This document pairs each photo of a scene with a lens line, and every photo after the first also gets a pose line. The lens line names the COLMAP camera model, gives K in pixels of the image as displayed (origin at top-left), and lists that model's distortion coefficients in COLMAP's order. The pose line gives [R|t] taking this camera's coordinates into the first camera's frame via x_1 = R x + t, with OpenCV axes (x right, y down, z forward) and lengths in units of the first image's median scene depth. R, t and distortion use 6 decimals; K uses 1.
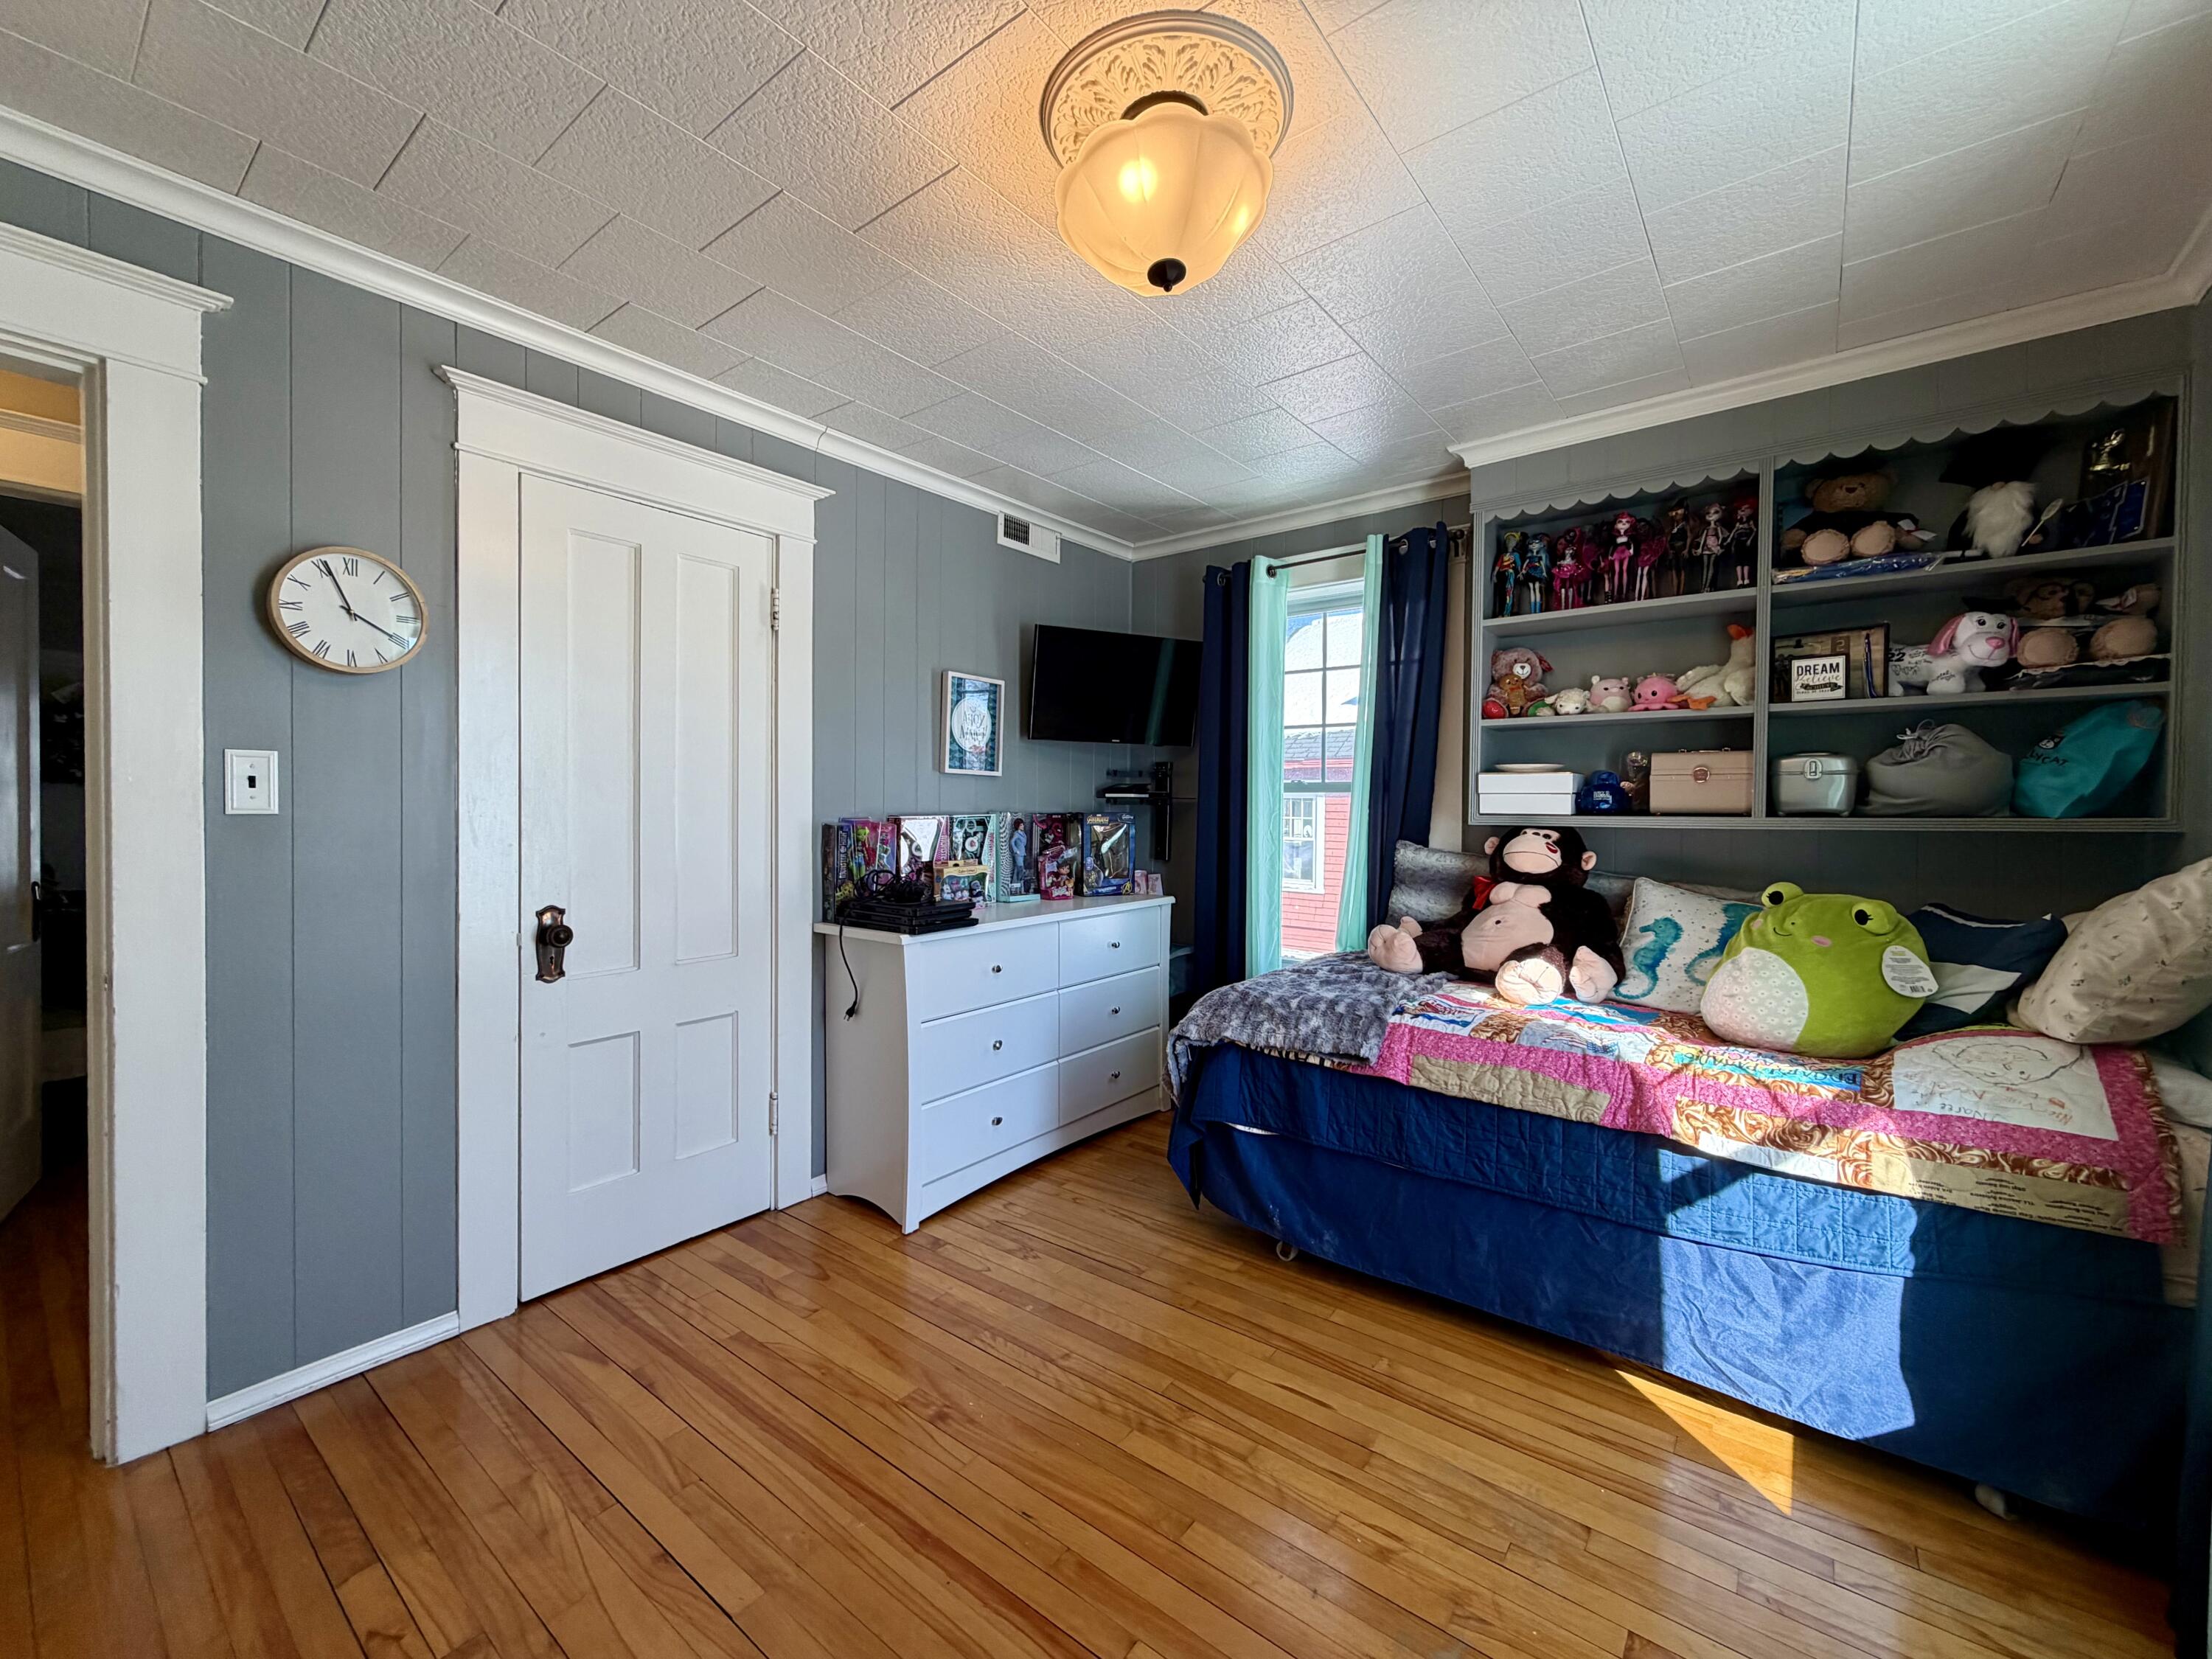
lens RADIAL K [[896.5, 0, 1104.0], [0, 896.5, 845.0], [0, 0, 1]] dist [0.000825, 0.000360]
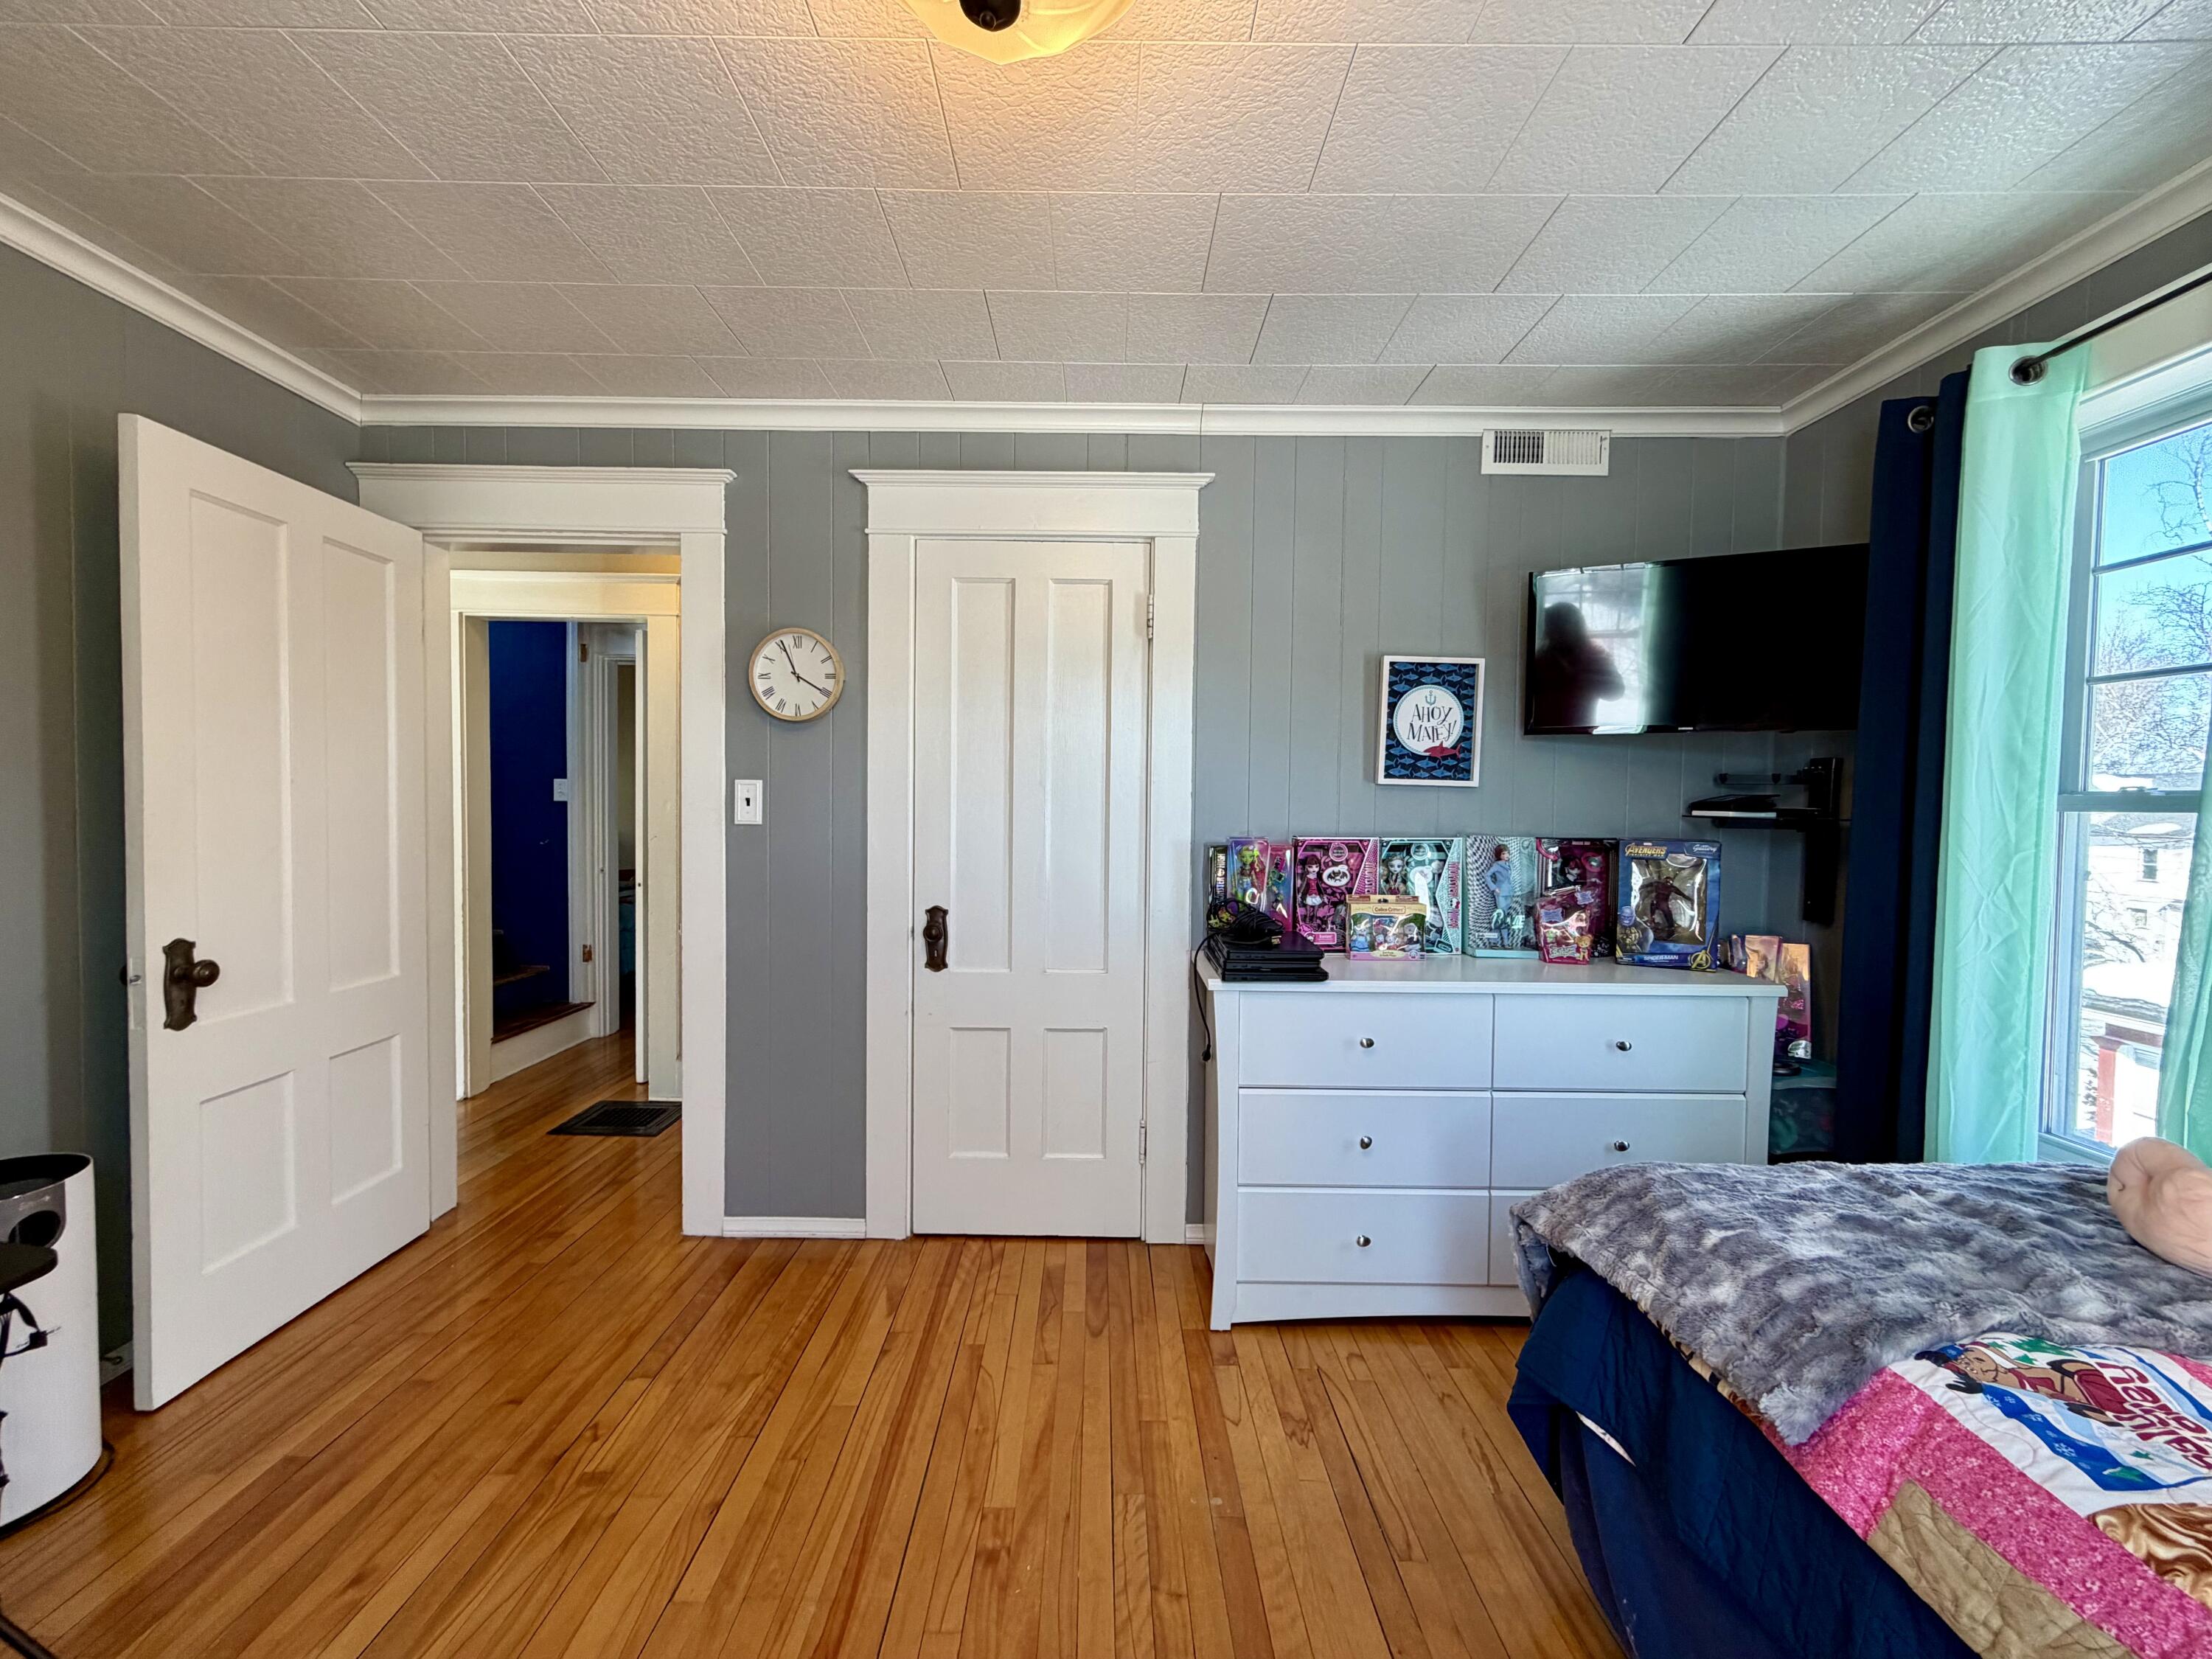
lens RADIAL K [[886.0, 0, 1100.2], [0, 886.0, 849.0], [0, 0, 1]] dist [0.001311, 0.000296]
pose [[0.615523, 0.044078, -0.786886, 0.371145], [-0.044972, 0.998772, 0.020769, -0.035443], [0.786835, 0.022604, 0.616749, 0.404042]]
